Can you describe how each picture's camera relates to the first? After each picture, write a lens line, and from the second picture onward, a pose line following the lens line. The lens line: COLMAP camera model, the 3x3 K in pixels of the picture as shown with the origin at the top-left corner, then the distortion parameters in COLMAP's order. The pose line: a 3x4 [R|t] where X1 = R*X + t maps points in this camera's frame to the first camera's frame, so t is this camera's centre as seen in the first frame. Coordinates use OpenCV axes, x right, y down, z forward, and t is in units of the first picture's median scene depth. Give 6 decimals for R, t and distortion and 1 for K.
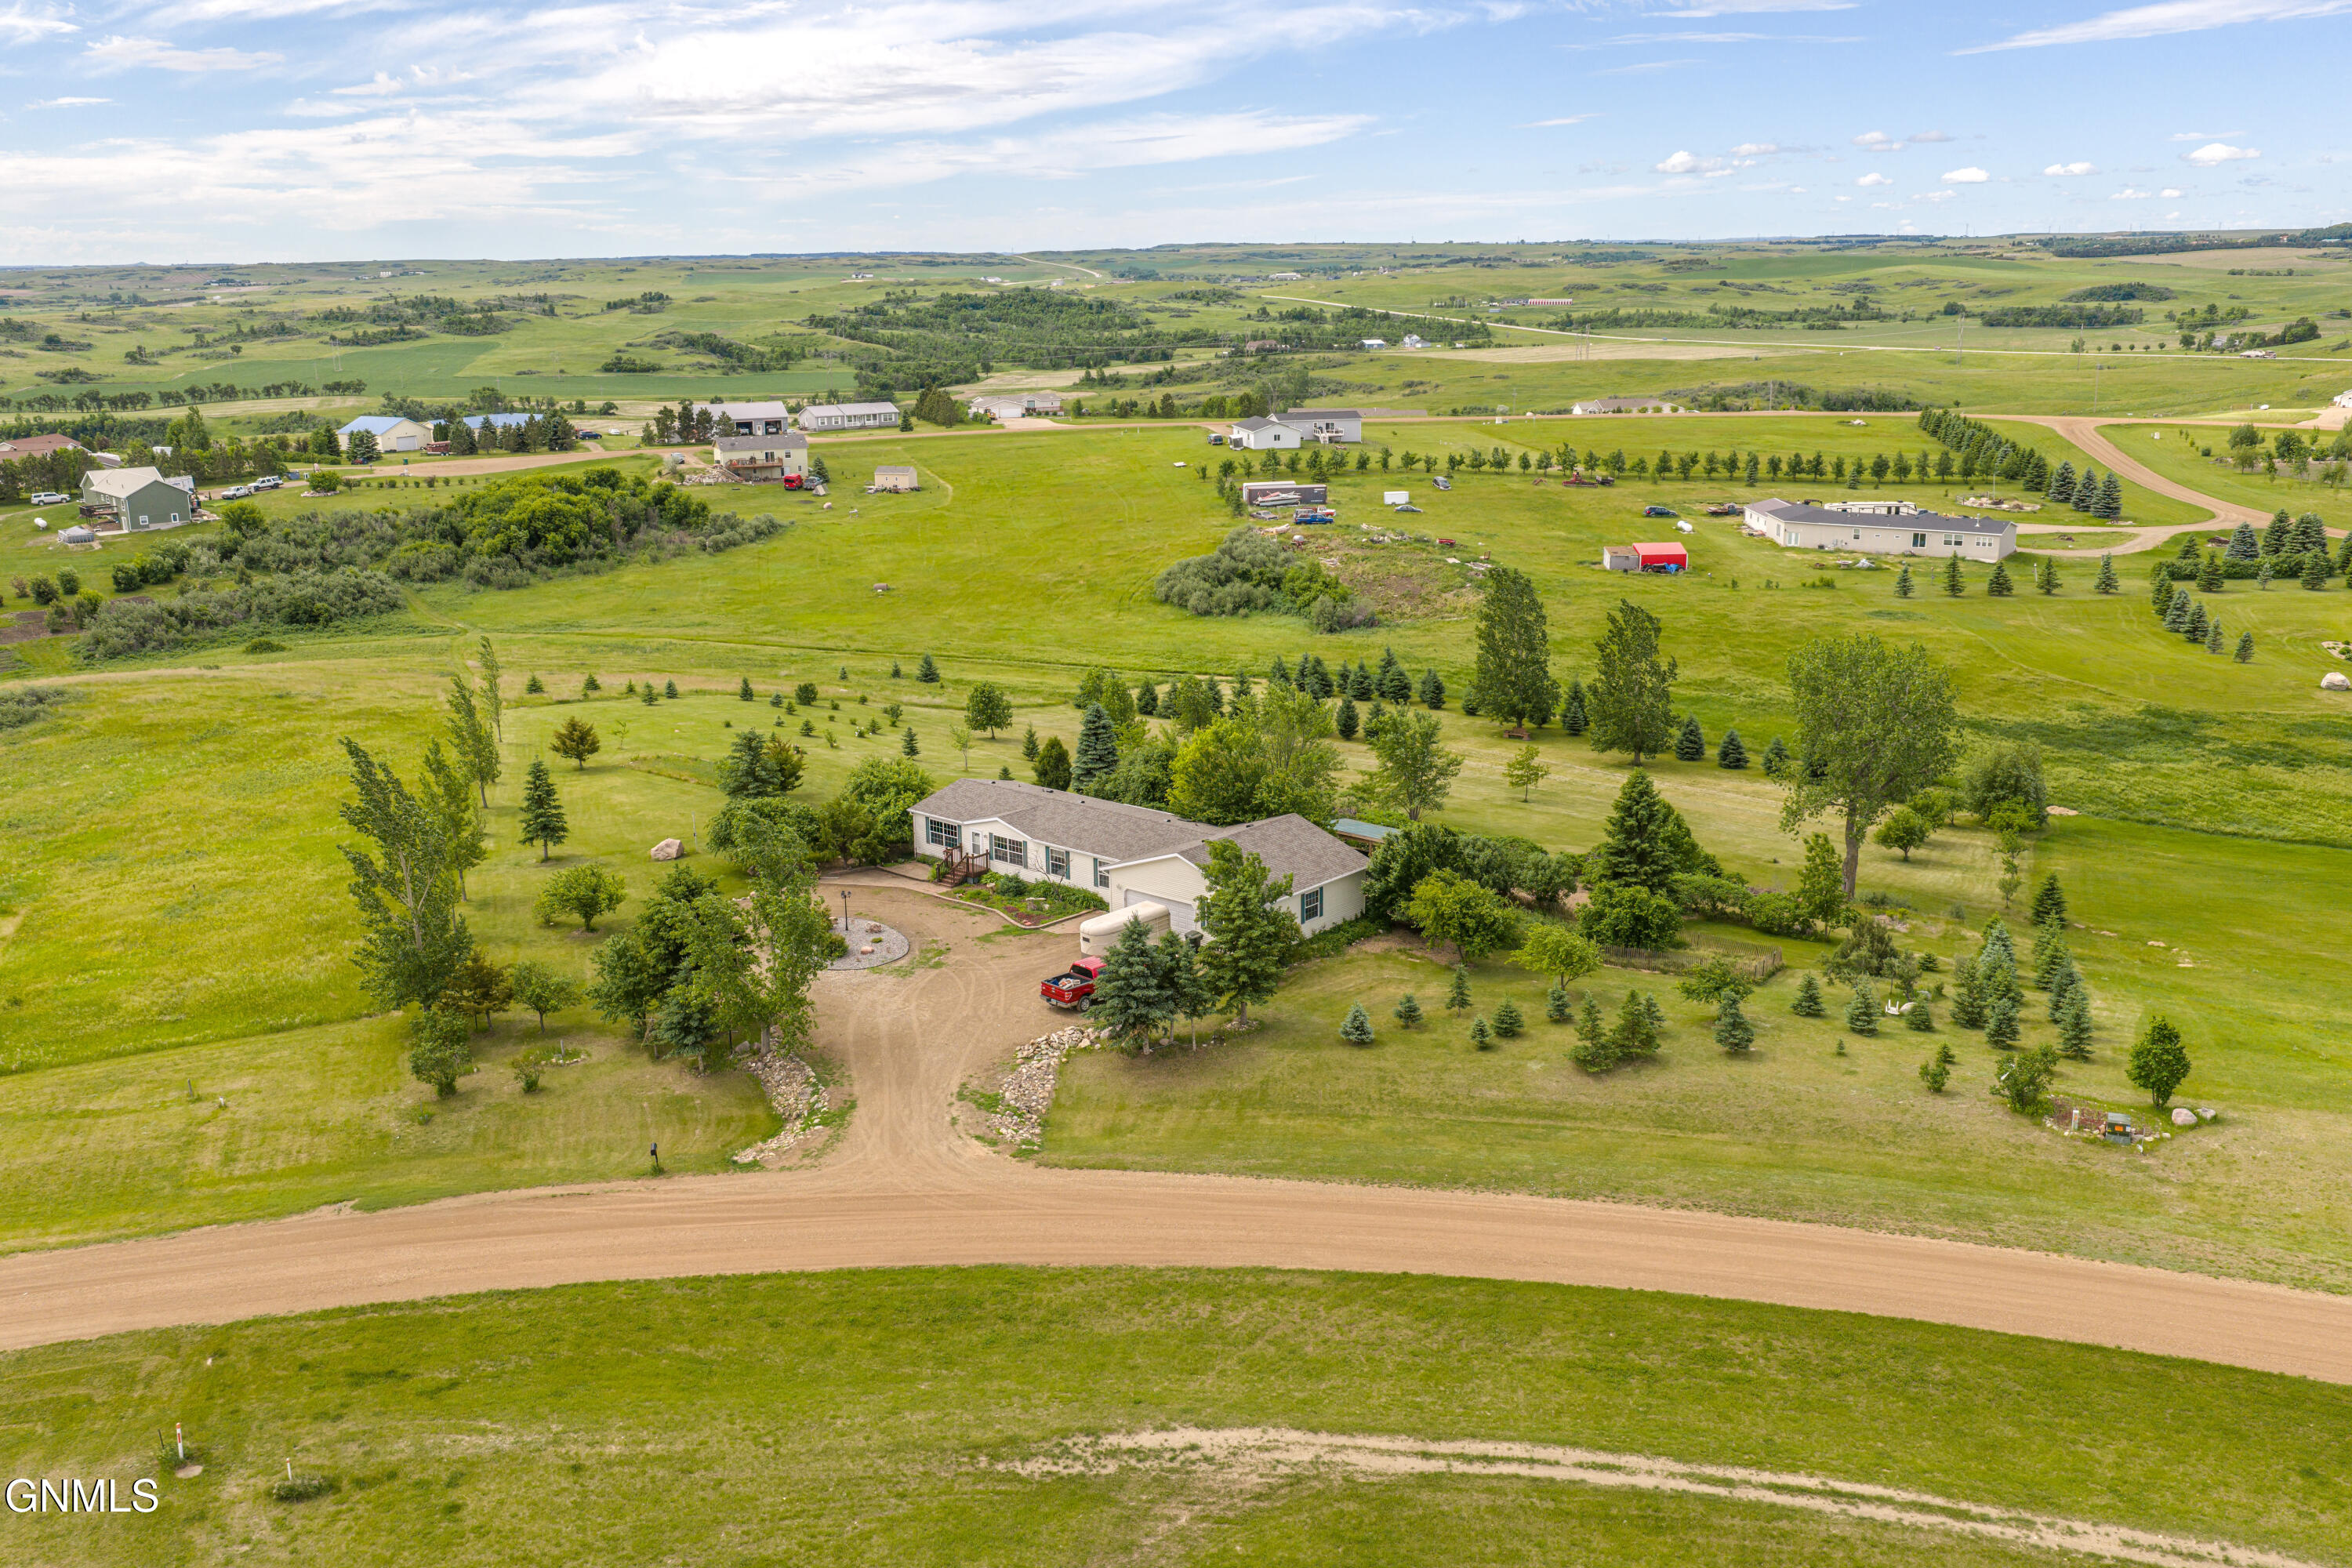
lens RADIAL K [[2061.0, 0, 1176.0], [0, 2061.0, 784.0], [0, 0, 1]] dist [0.007314, -0.016201]
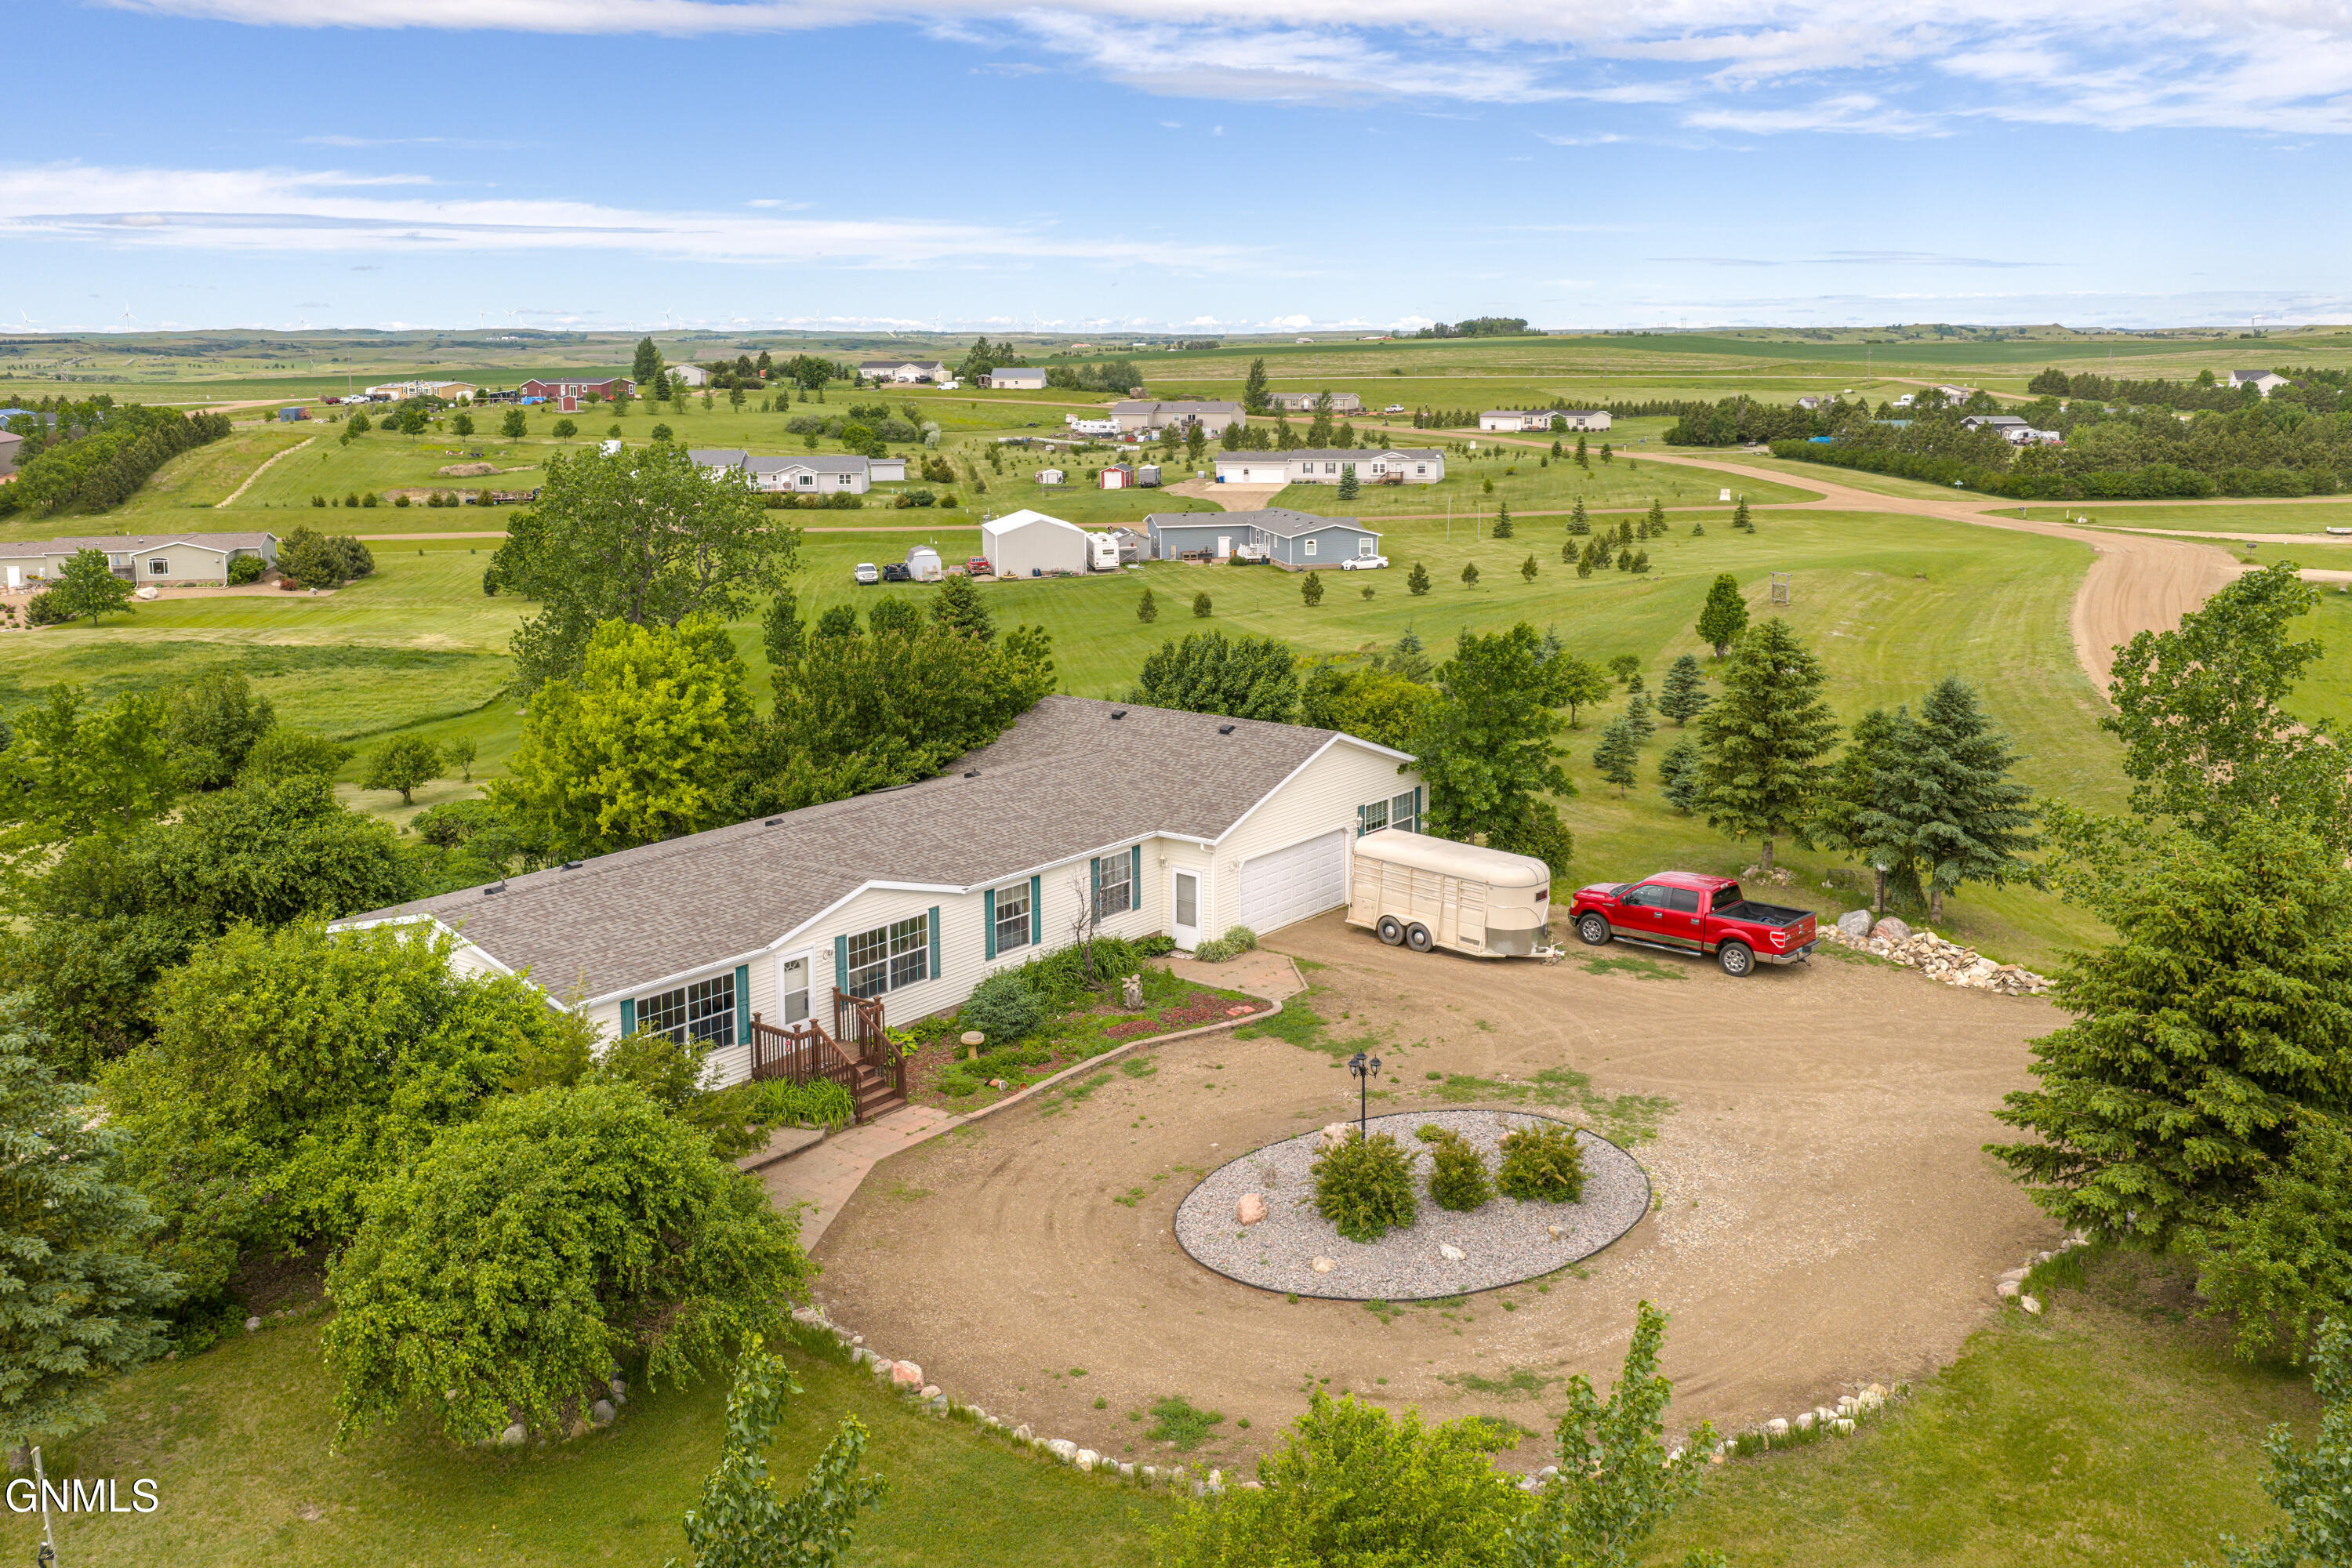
lens RADIAL K [[1975.7, 0, 1176.0], [0, 1975.7, 784.0], [0, 0, 1]] dist [0.016664, -0.029887]
pose [[-0.063826, -0.200072, 0.977700, -0.174376], [0.253795, 0.944233, 0.209791, -0.024310], [-0.965150, 0.261525, -0.009490, 0.381851]]
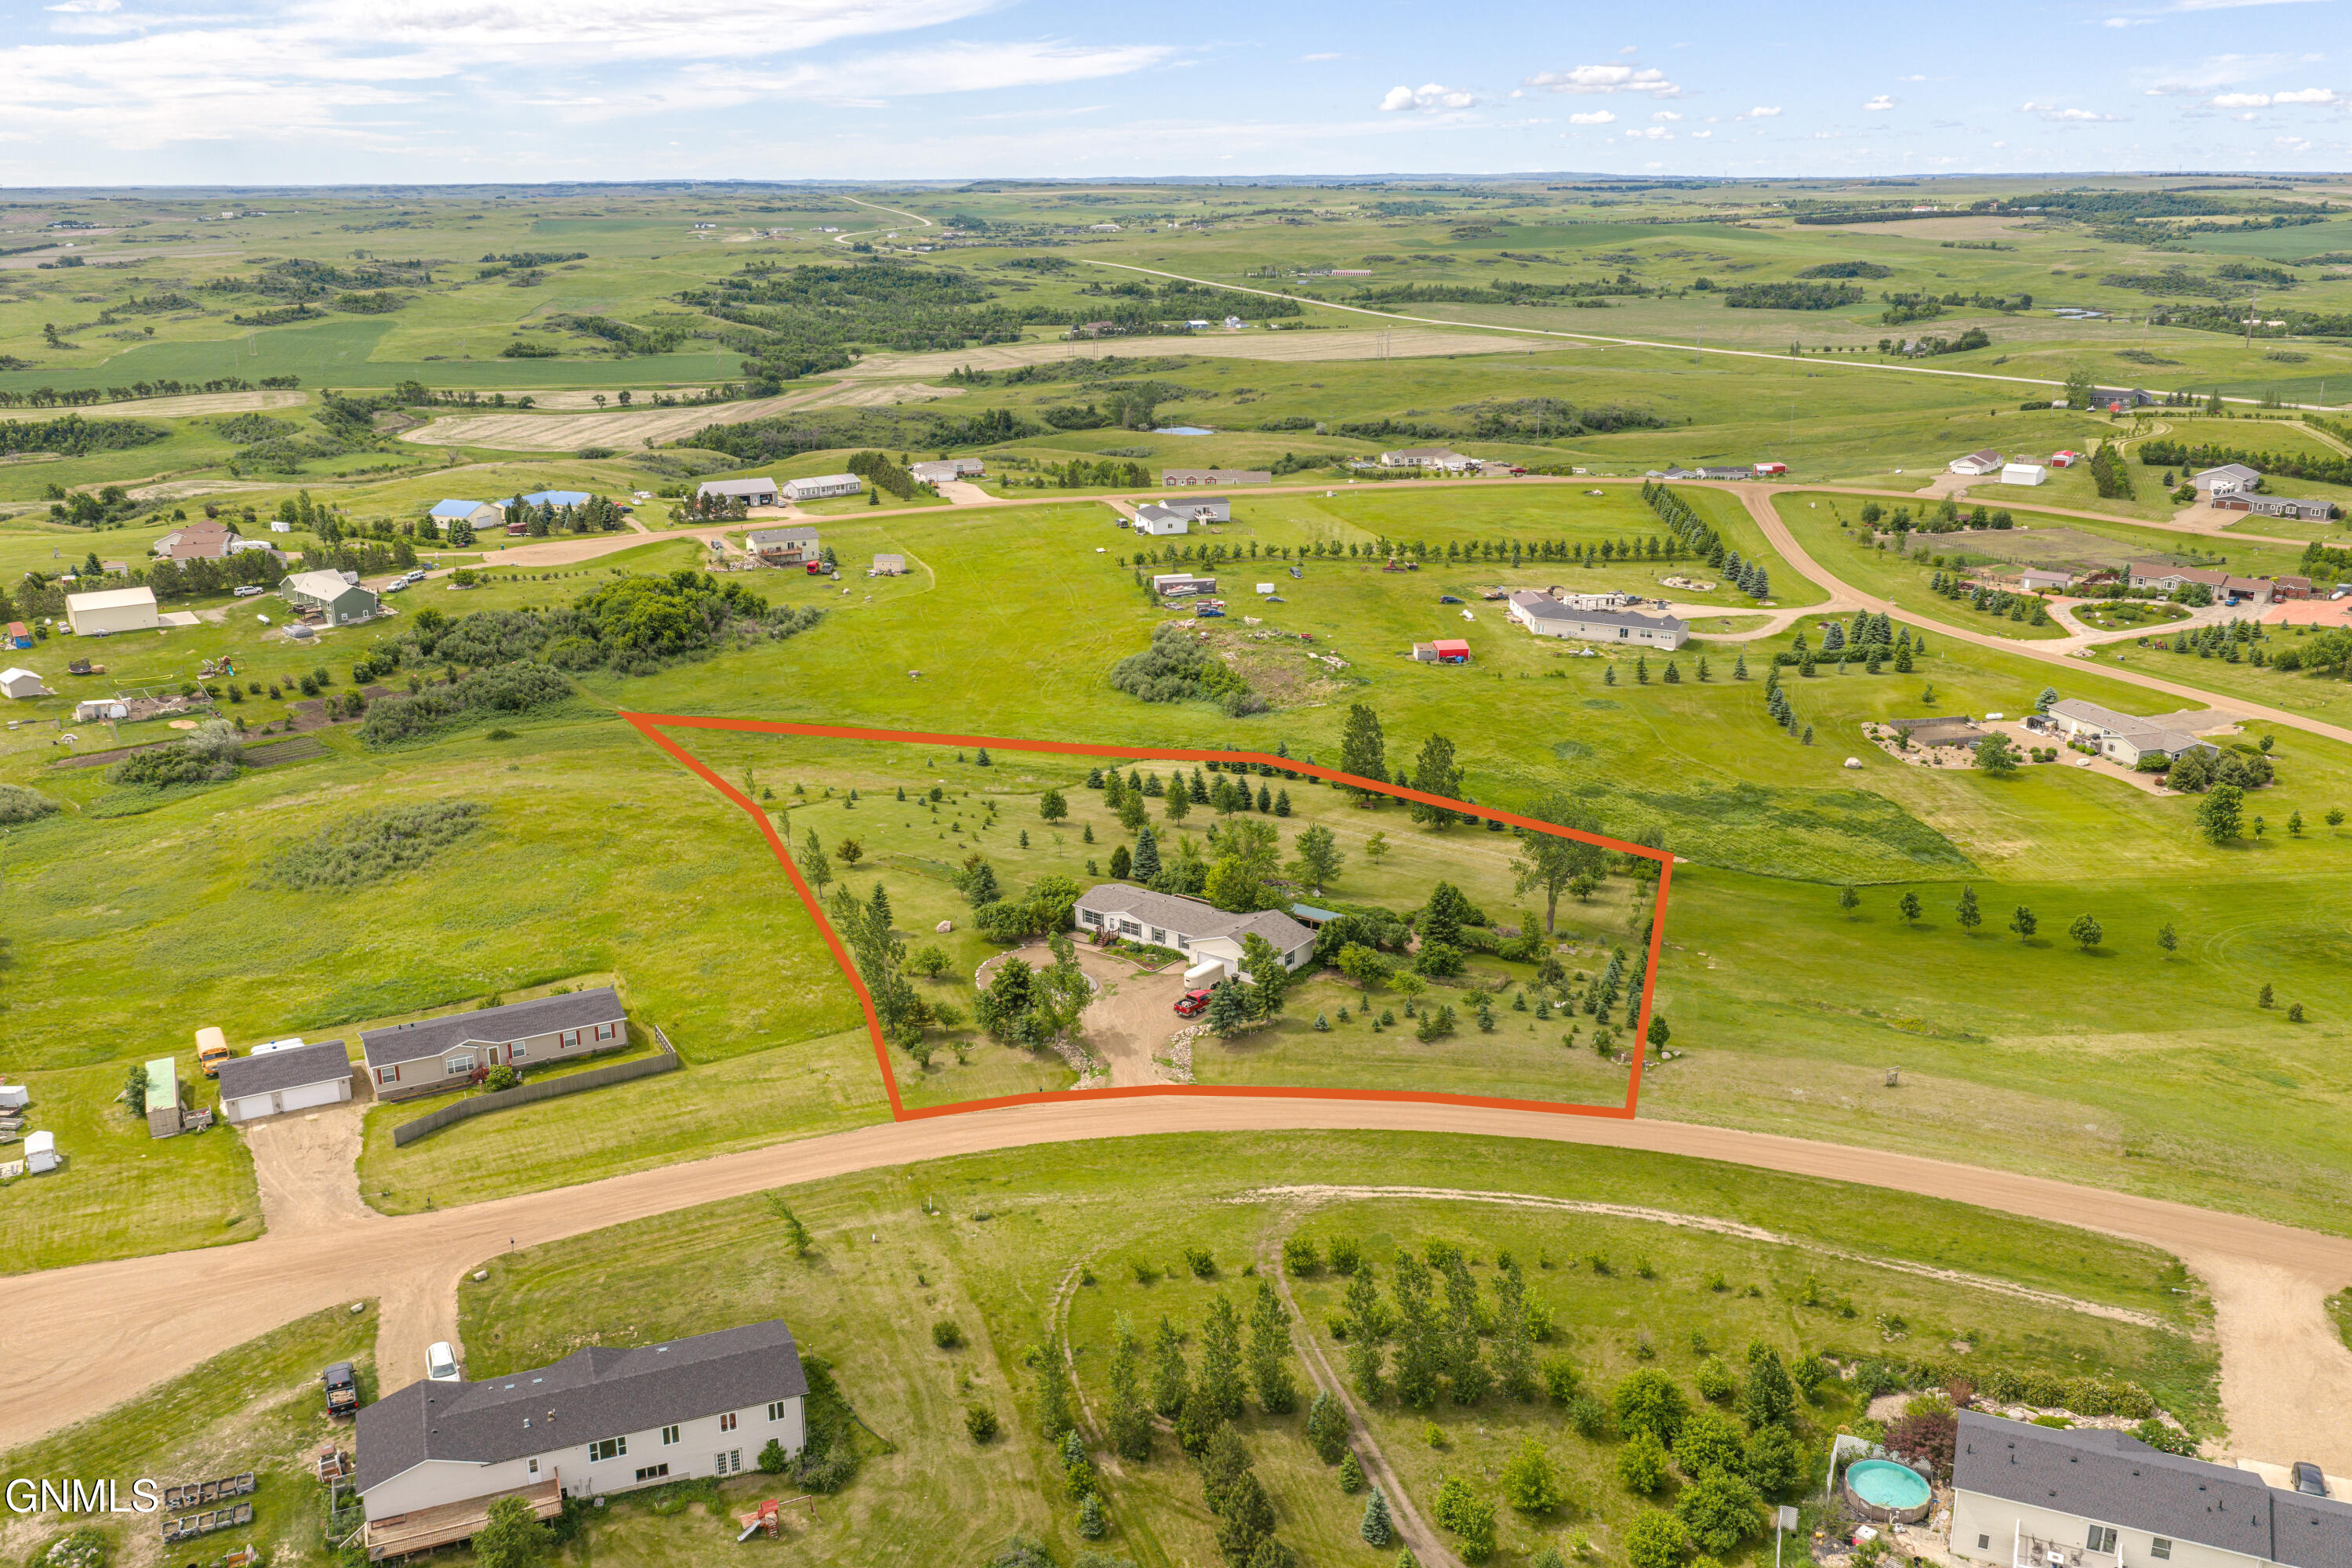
lens RADIAL K [[1975.7, 0, 1176.0], [0, 1975.7, 784.0], [0, 0, 1]] dist [0.016664, -0.029887]
pose [[0.995642, -0.018088, 0.091488, -0.084626], [0.013437, 0.998598, 0.051204, -0.082026], [-0.092286, -0.049751, 0.994489, -0.359432]]
